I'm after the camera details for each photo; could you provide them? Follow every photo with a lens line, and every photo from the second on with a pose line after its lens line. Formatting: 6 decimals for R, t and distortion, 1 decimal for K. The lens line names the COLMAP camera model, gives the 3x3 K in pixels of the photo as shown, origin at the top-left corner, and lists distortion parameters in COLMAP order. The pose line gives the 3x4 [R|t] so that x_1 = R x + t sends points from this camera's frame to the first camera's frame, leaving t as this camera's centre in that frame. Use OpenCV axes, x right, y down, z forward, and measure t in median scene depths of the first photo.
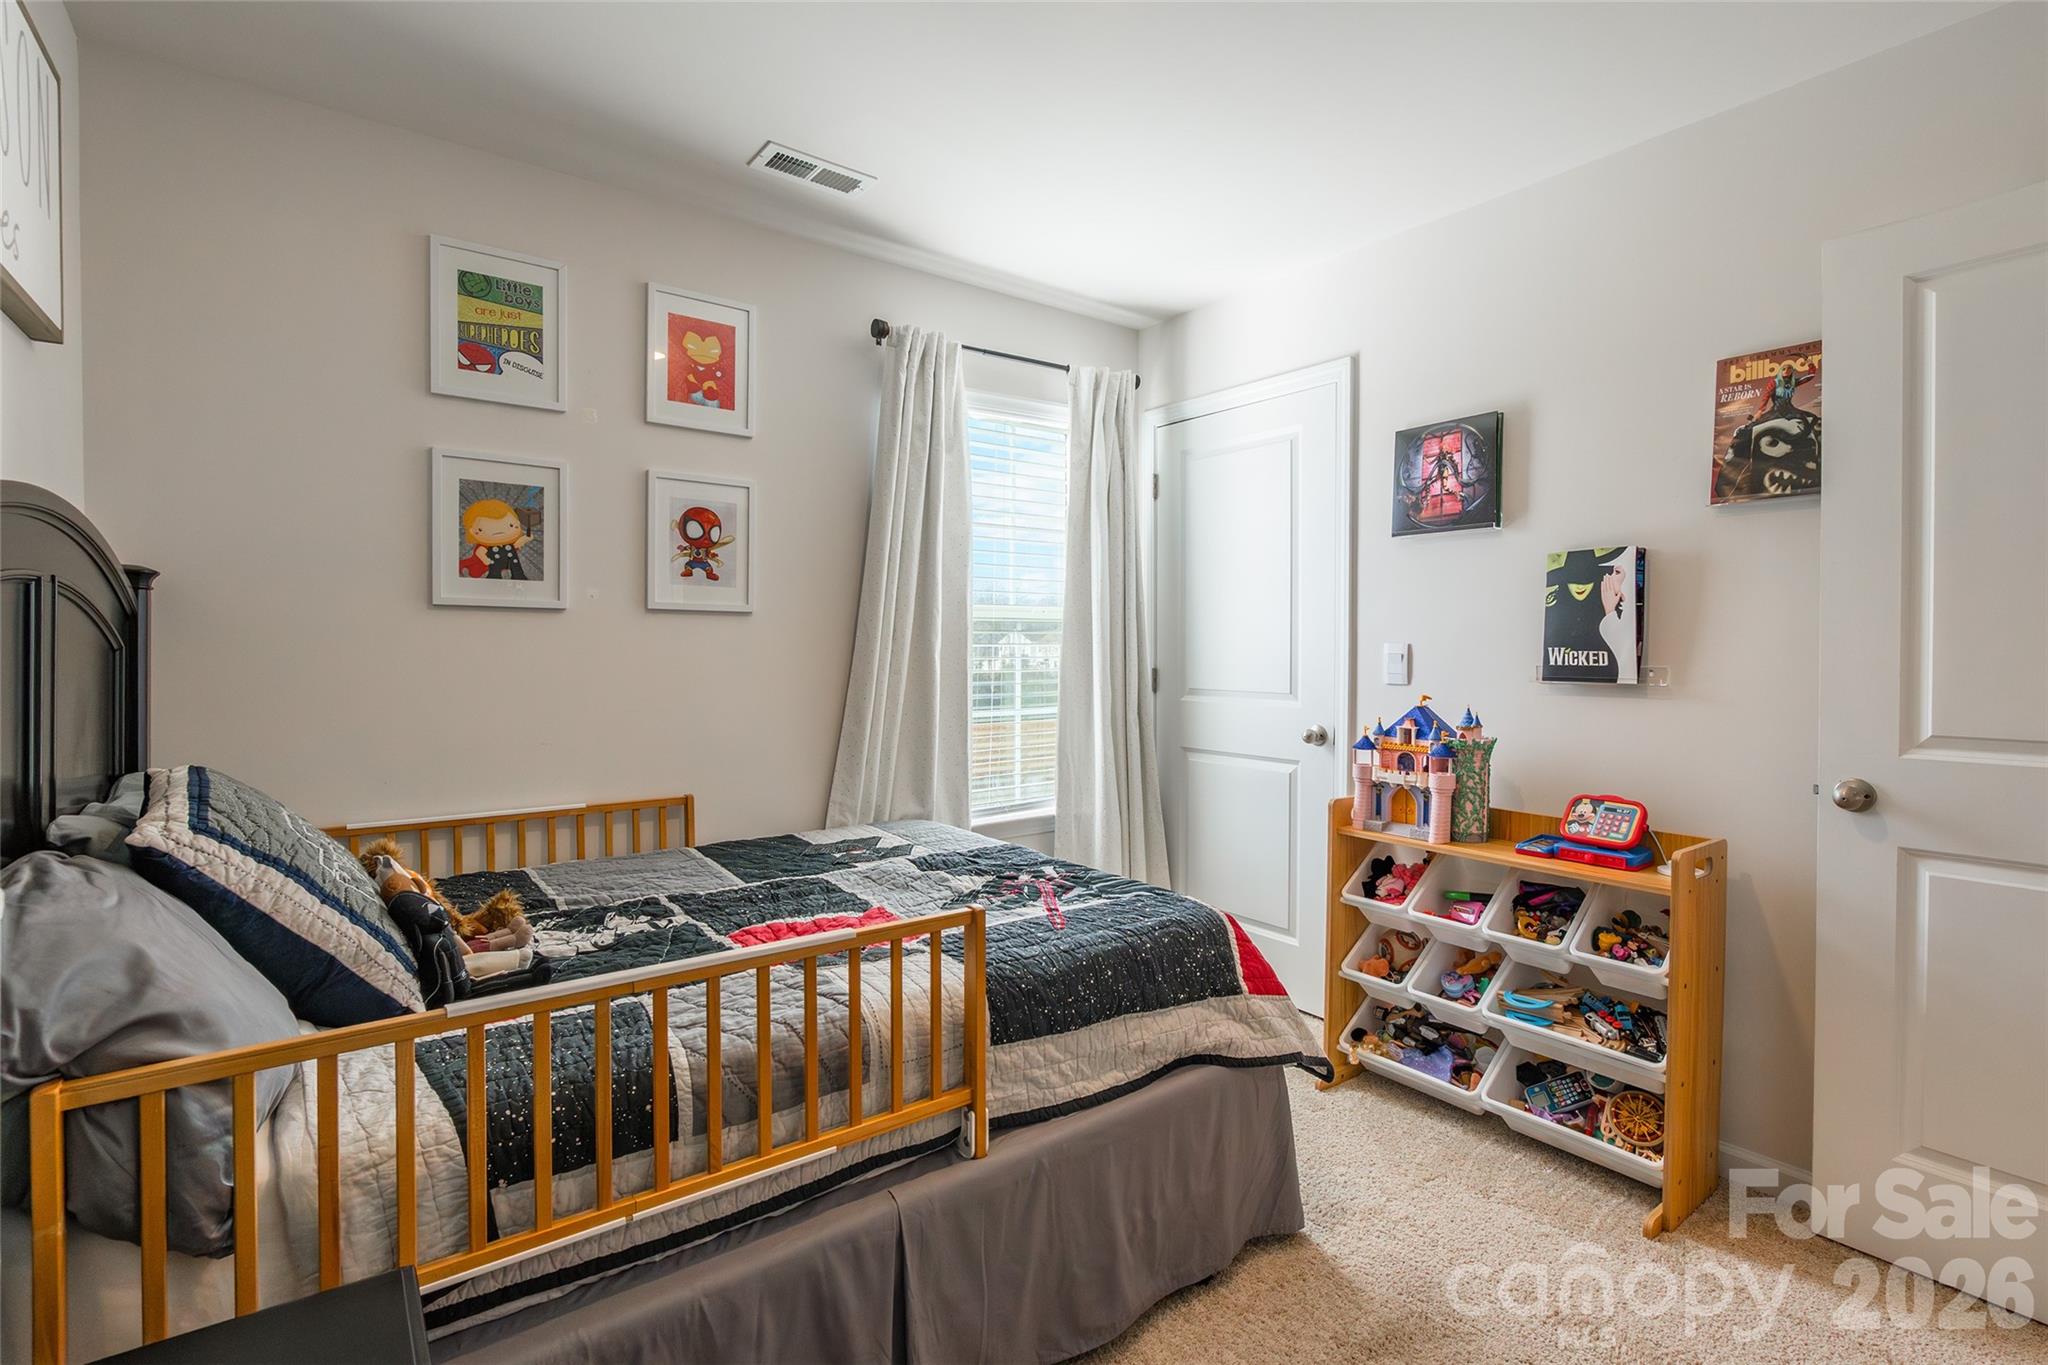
lens RADIAL K [[944.8, 0, 1028.5], [0, 944.8, 648.5], [0, 0, 1]] dist [-0.012484, 0.001619]
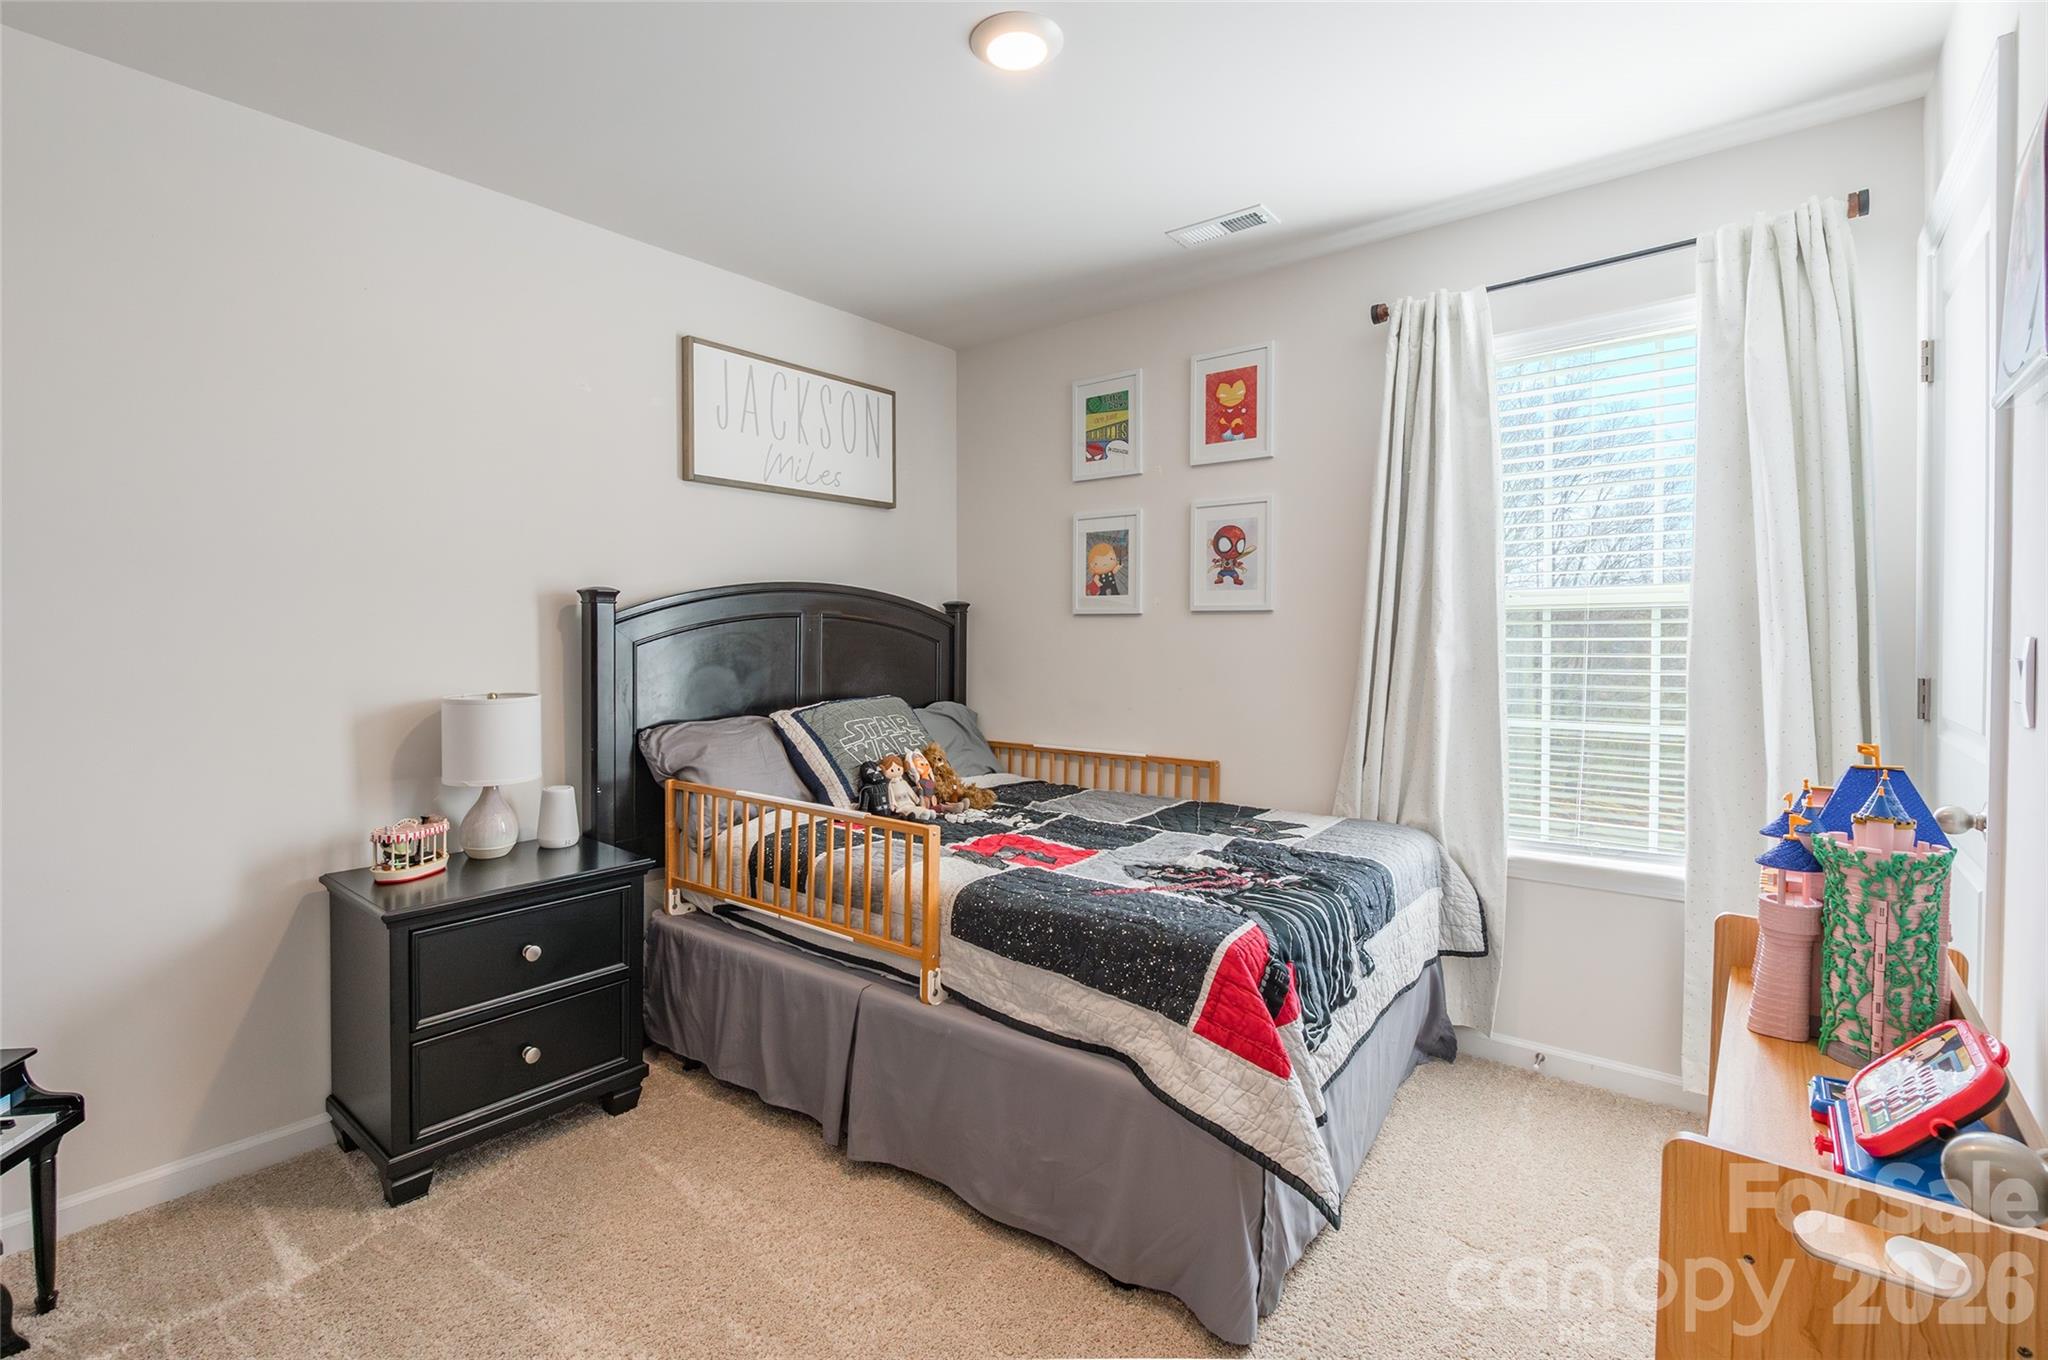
lens RADIAL K [[944.8, 0, 1011.9], [0, 944.8, 633.5], [0, 0, 1]] dist [-0.012484, 0.001619]
pose [[0.231215, -0.005962, -0.972884, 0.833178], [-0.000645, 0.999980, -0.006281, -0.003678], [0.972902, 0.002079, 0.231207, 0.489041]]
